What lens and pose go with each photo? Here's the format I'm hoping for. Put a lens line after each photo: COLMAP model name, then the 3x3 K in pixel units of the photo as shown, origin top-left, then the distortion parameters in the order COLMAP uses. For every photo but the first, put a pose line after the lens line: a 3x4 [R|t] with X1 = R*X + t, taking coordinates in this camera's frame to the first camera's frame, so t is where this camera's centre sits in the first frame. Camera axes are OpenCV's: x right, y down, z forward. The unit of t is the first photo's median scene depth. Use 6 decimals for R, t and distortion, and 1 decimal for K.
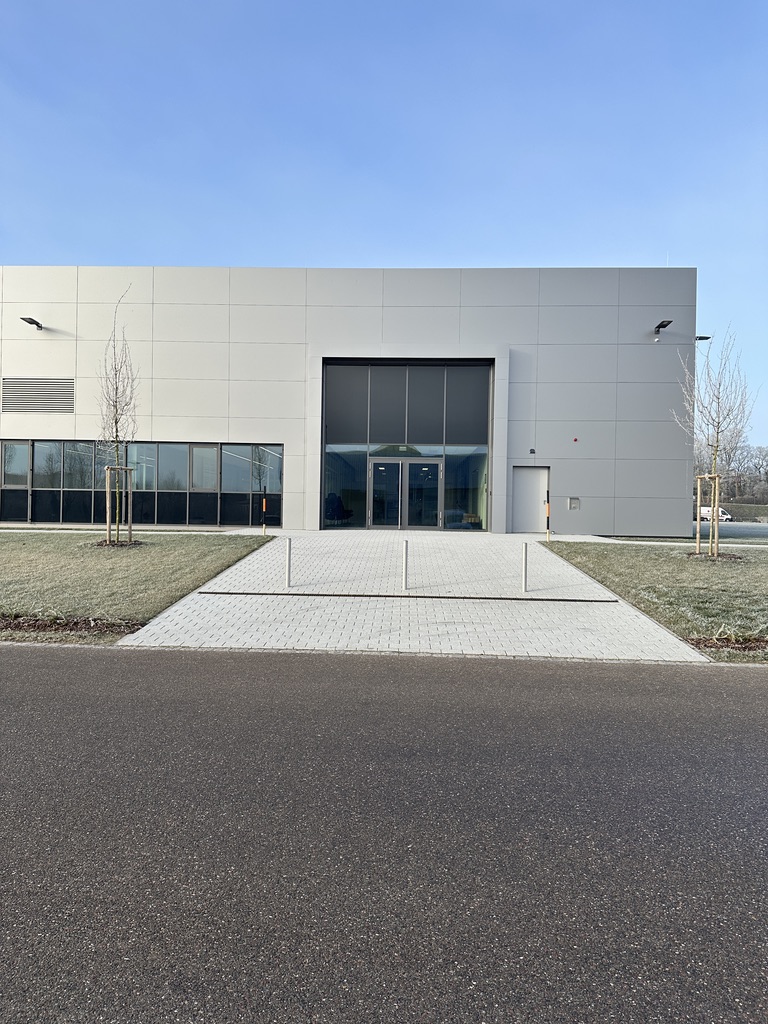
lens RADIAL K [[708.0, 0, 376.9], [0, 708.0, 505.0], [0, 0, 1]] dist [0.160377, -0.281178]
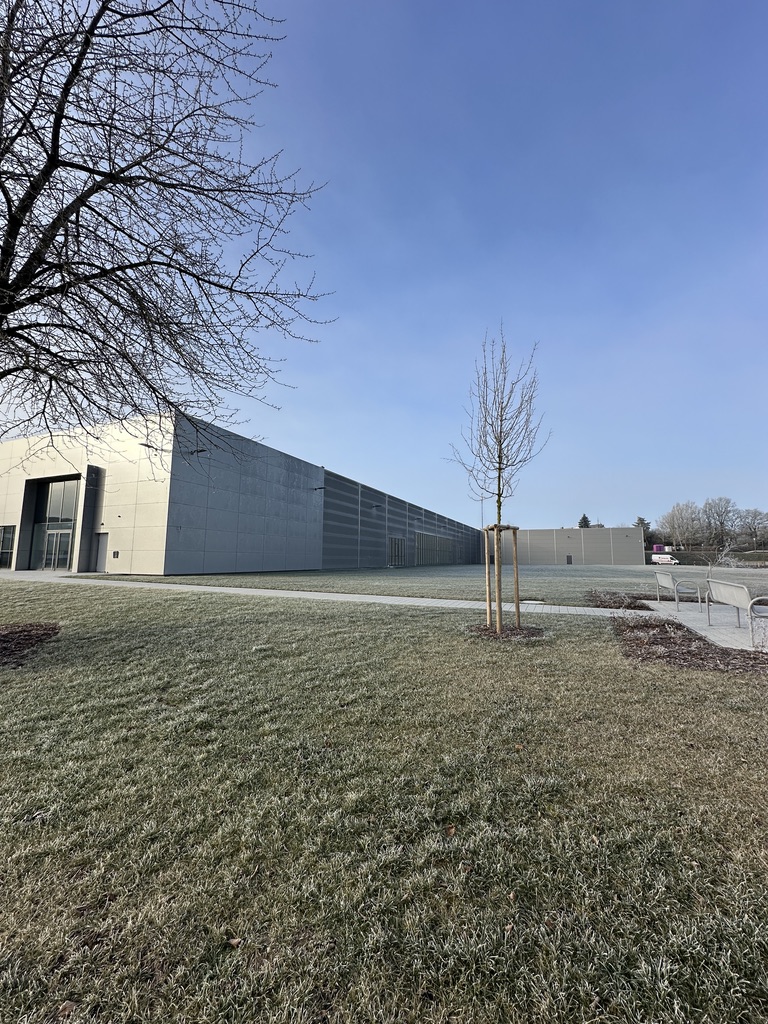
lens RADIAL K [[407.7, 0, 386.1], [0, 407.7, 505.6], [0, 0, 1]] dist [0.000295, 0.000039]
pose [[0.929988, -0.059591, -0.362728, 1.200141], [0.013323, 0.991588, -0.128745, 0.015704], [0.367349, 0.114898, 0.922959, 0.340991]]
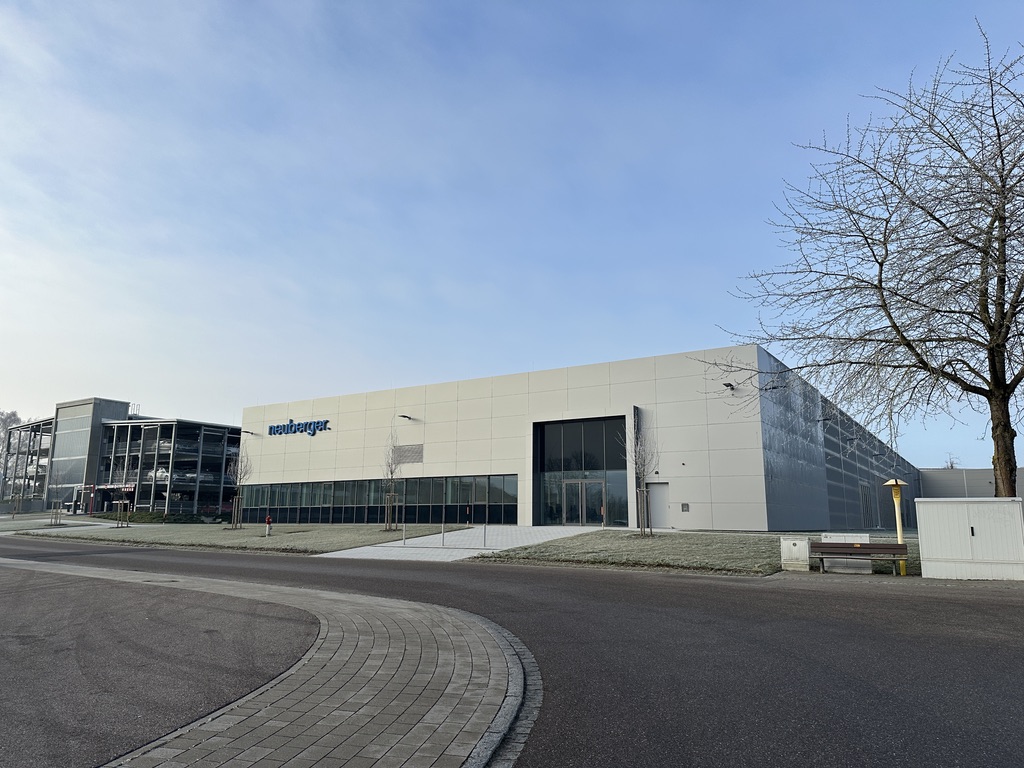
lens RADIAL K [[708.0, 0, 514.6], [0, 708.0, 387.2], [0, 0, 1]] dist [0.160377, -0.281178]
pose [[0.853868, -0.105775, -0.509628, 0.747560], [0.012580, 0.983041, -0.182956, 0.020026], [0.520337, 0.149809, 0.840718, -0.455800]]
